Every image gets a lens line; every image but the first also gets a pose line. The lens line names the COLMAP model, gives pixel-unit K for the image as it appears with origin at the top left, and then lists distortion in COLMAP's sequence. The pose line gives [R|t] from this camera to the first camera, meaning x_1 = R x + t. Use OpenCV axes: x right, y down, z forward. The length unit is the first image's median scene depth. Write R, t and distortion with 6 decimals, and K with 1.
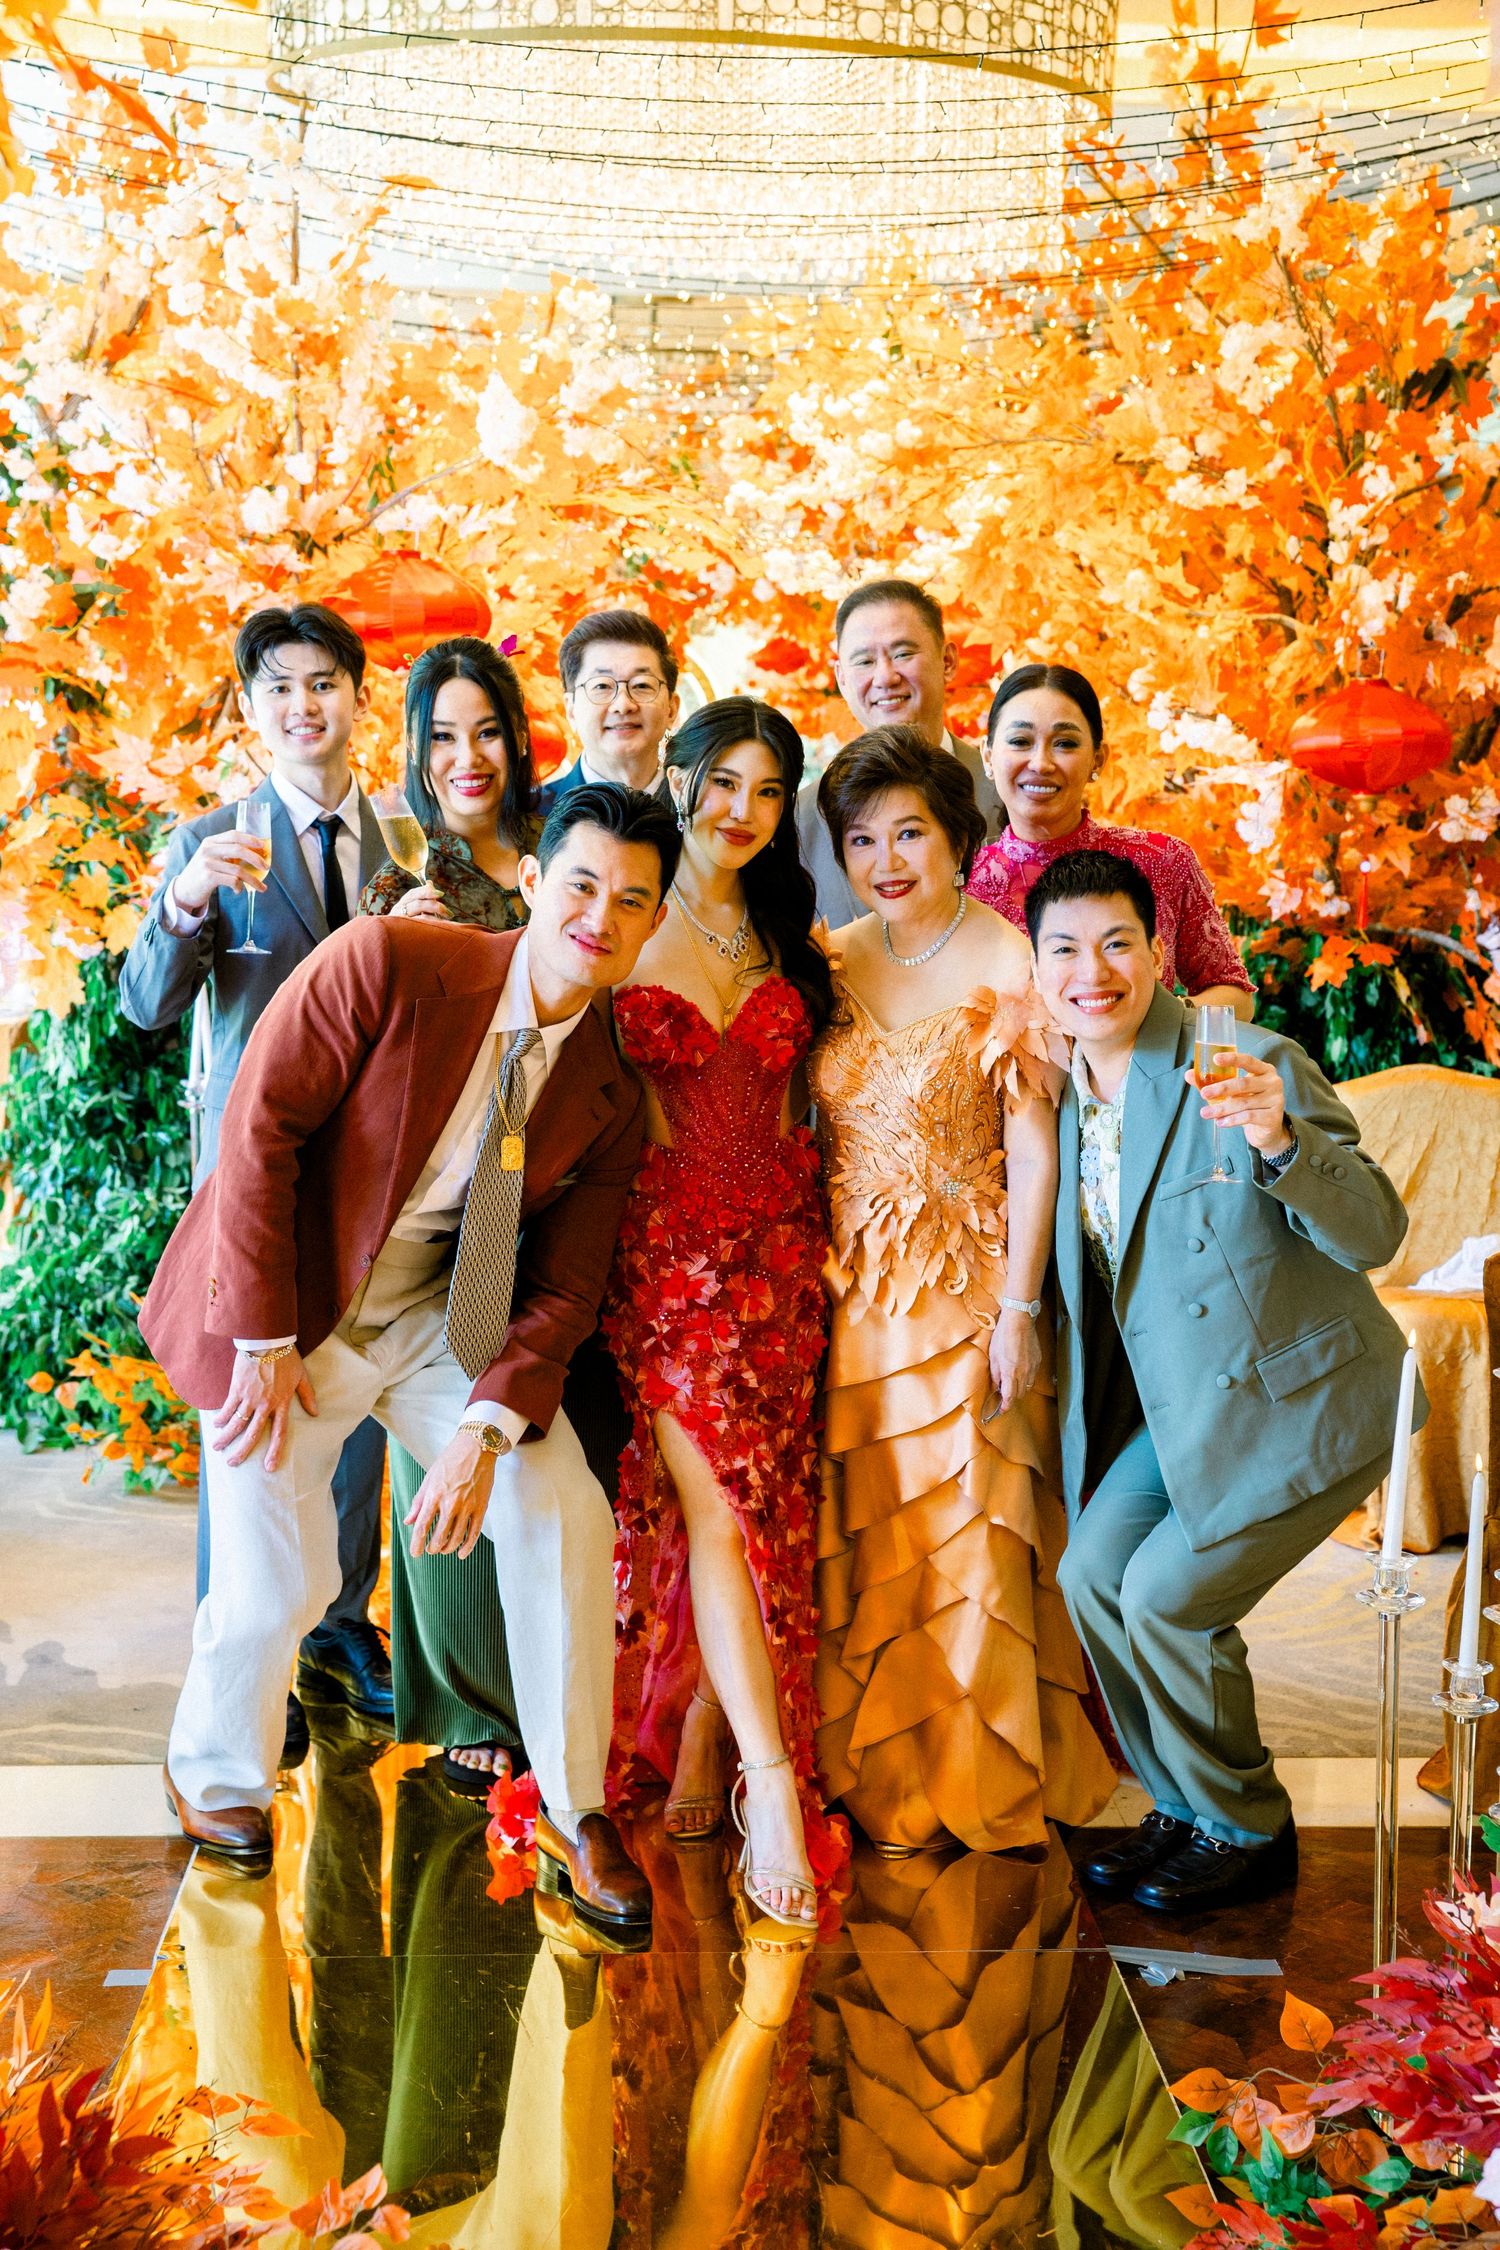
lens RADIAL K [[3115.6, 0, 750.0], [0, 3115.6, 1125.0], [0, 0, 1]] dist [0.098671, 0.004568]
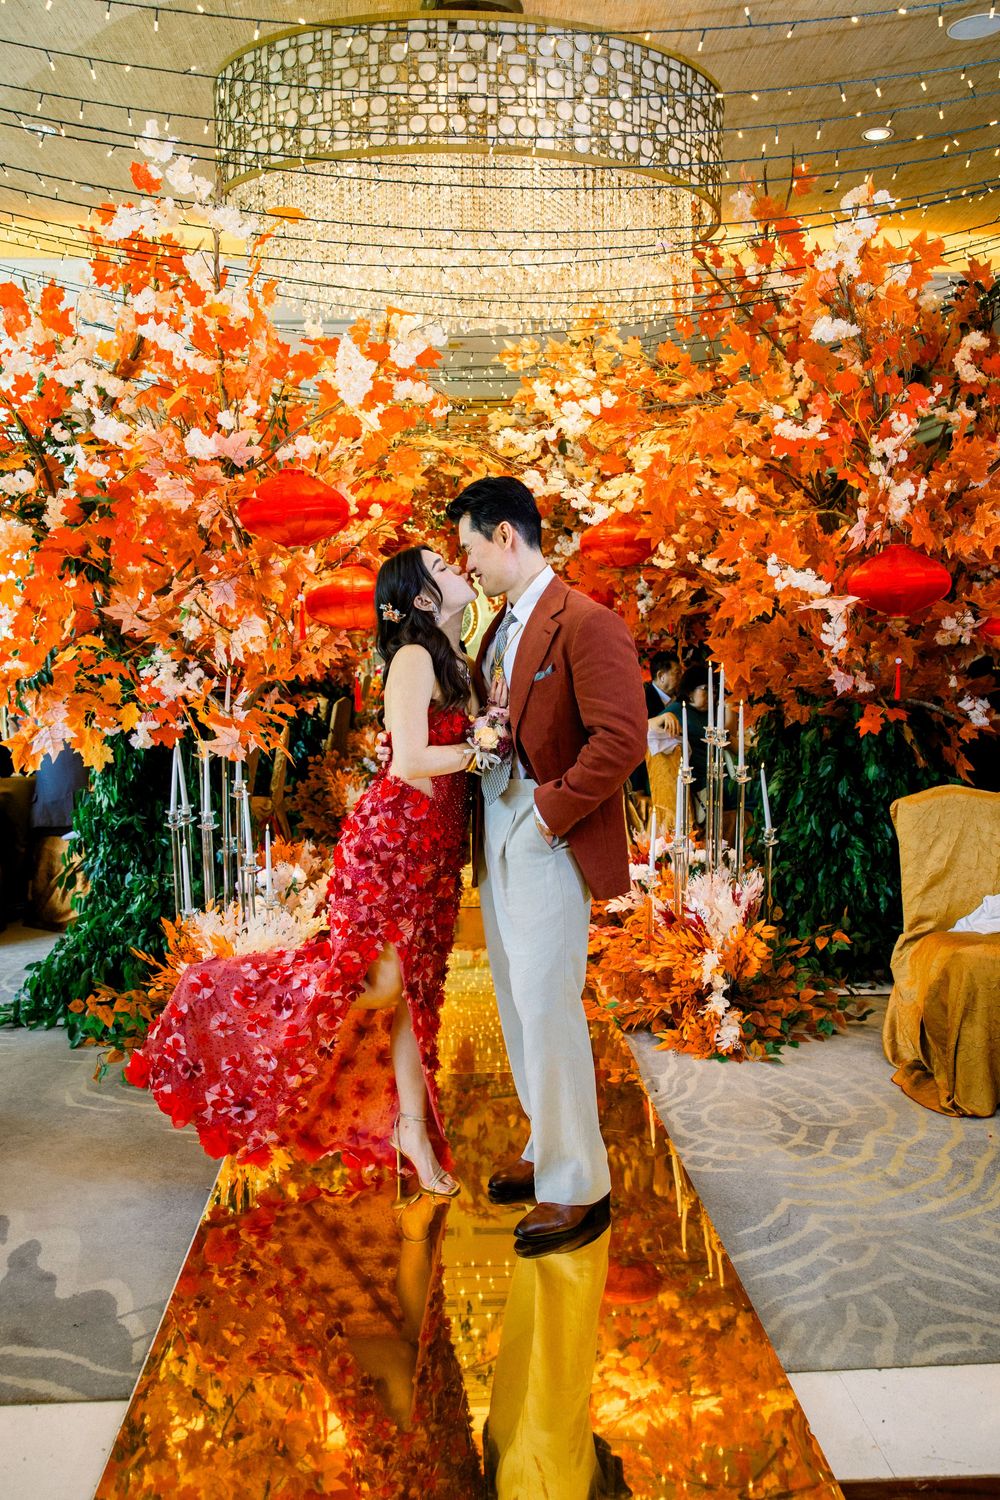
lens RADIAL K [[1224.2, 0, 484.8], [0, 1224.2, 752.4], [0, 0, 1]] dist [-0.056890, 0.008659]
pose [[0.999732, -0.022982, -0.002924, -0.015766], [0.022896, 0.999382, -0.026663, -0.023453], [0.003535, 0.026589, 0.999640, 0.373578]]
